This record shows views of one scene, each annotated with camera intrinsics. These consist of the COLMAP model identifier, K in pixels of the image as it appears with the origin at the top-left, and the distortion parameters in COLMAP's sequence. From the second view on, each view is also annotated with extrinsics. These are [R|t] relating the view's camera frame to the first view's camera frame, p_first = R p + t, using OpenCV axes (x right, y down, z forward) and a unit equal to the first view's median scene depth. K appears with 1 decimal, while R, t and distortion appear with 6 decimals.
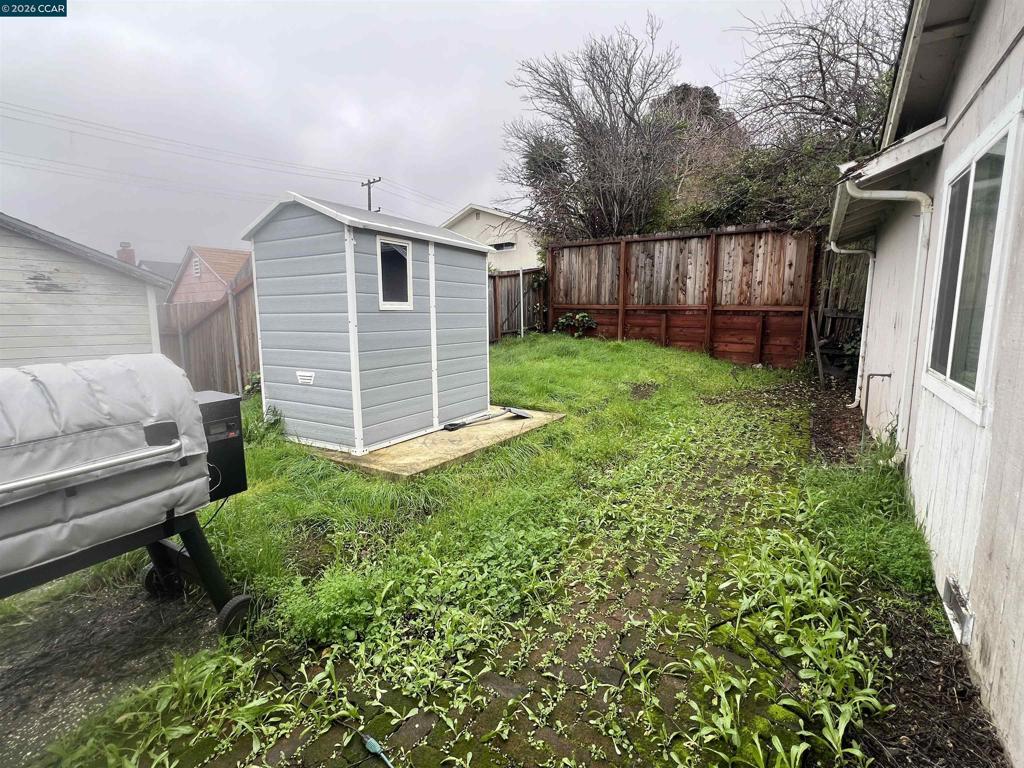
lens RADIAL K [[492.3, 0, 509.2], [0, 492.3, 382.7], [0, 0, 1]] dist [0.001027, -0.001343]
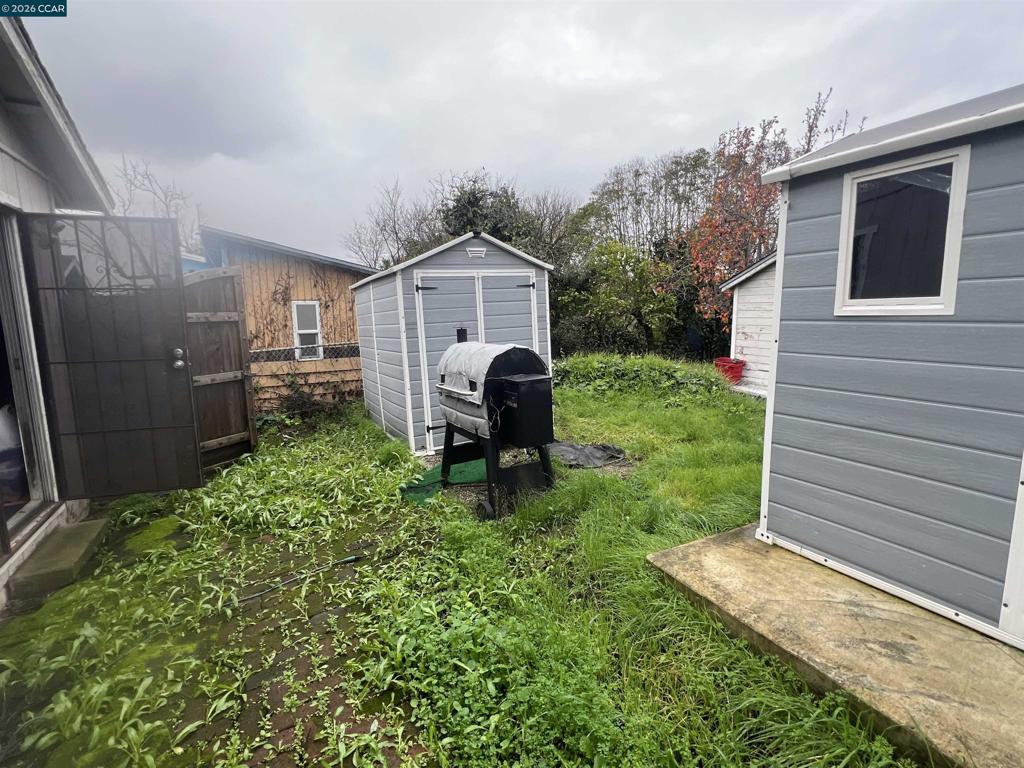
lens RADIAL K [[492.3, 0, 507.3], [0, 492.3, 382.3], [0, 0, 1]] dist [0.001027, -0.001343]
pose [[-0.513385, 0.133974, -0.847636, 0.385918], [-0.103929, 0.970761, 0.216382, -0.155949], [0.851842, 0.199181, -0.484451, 0.968653]]
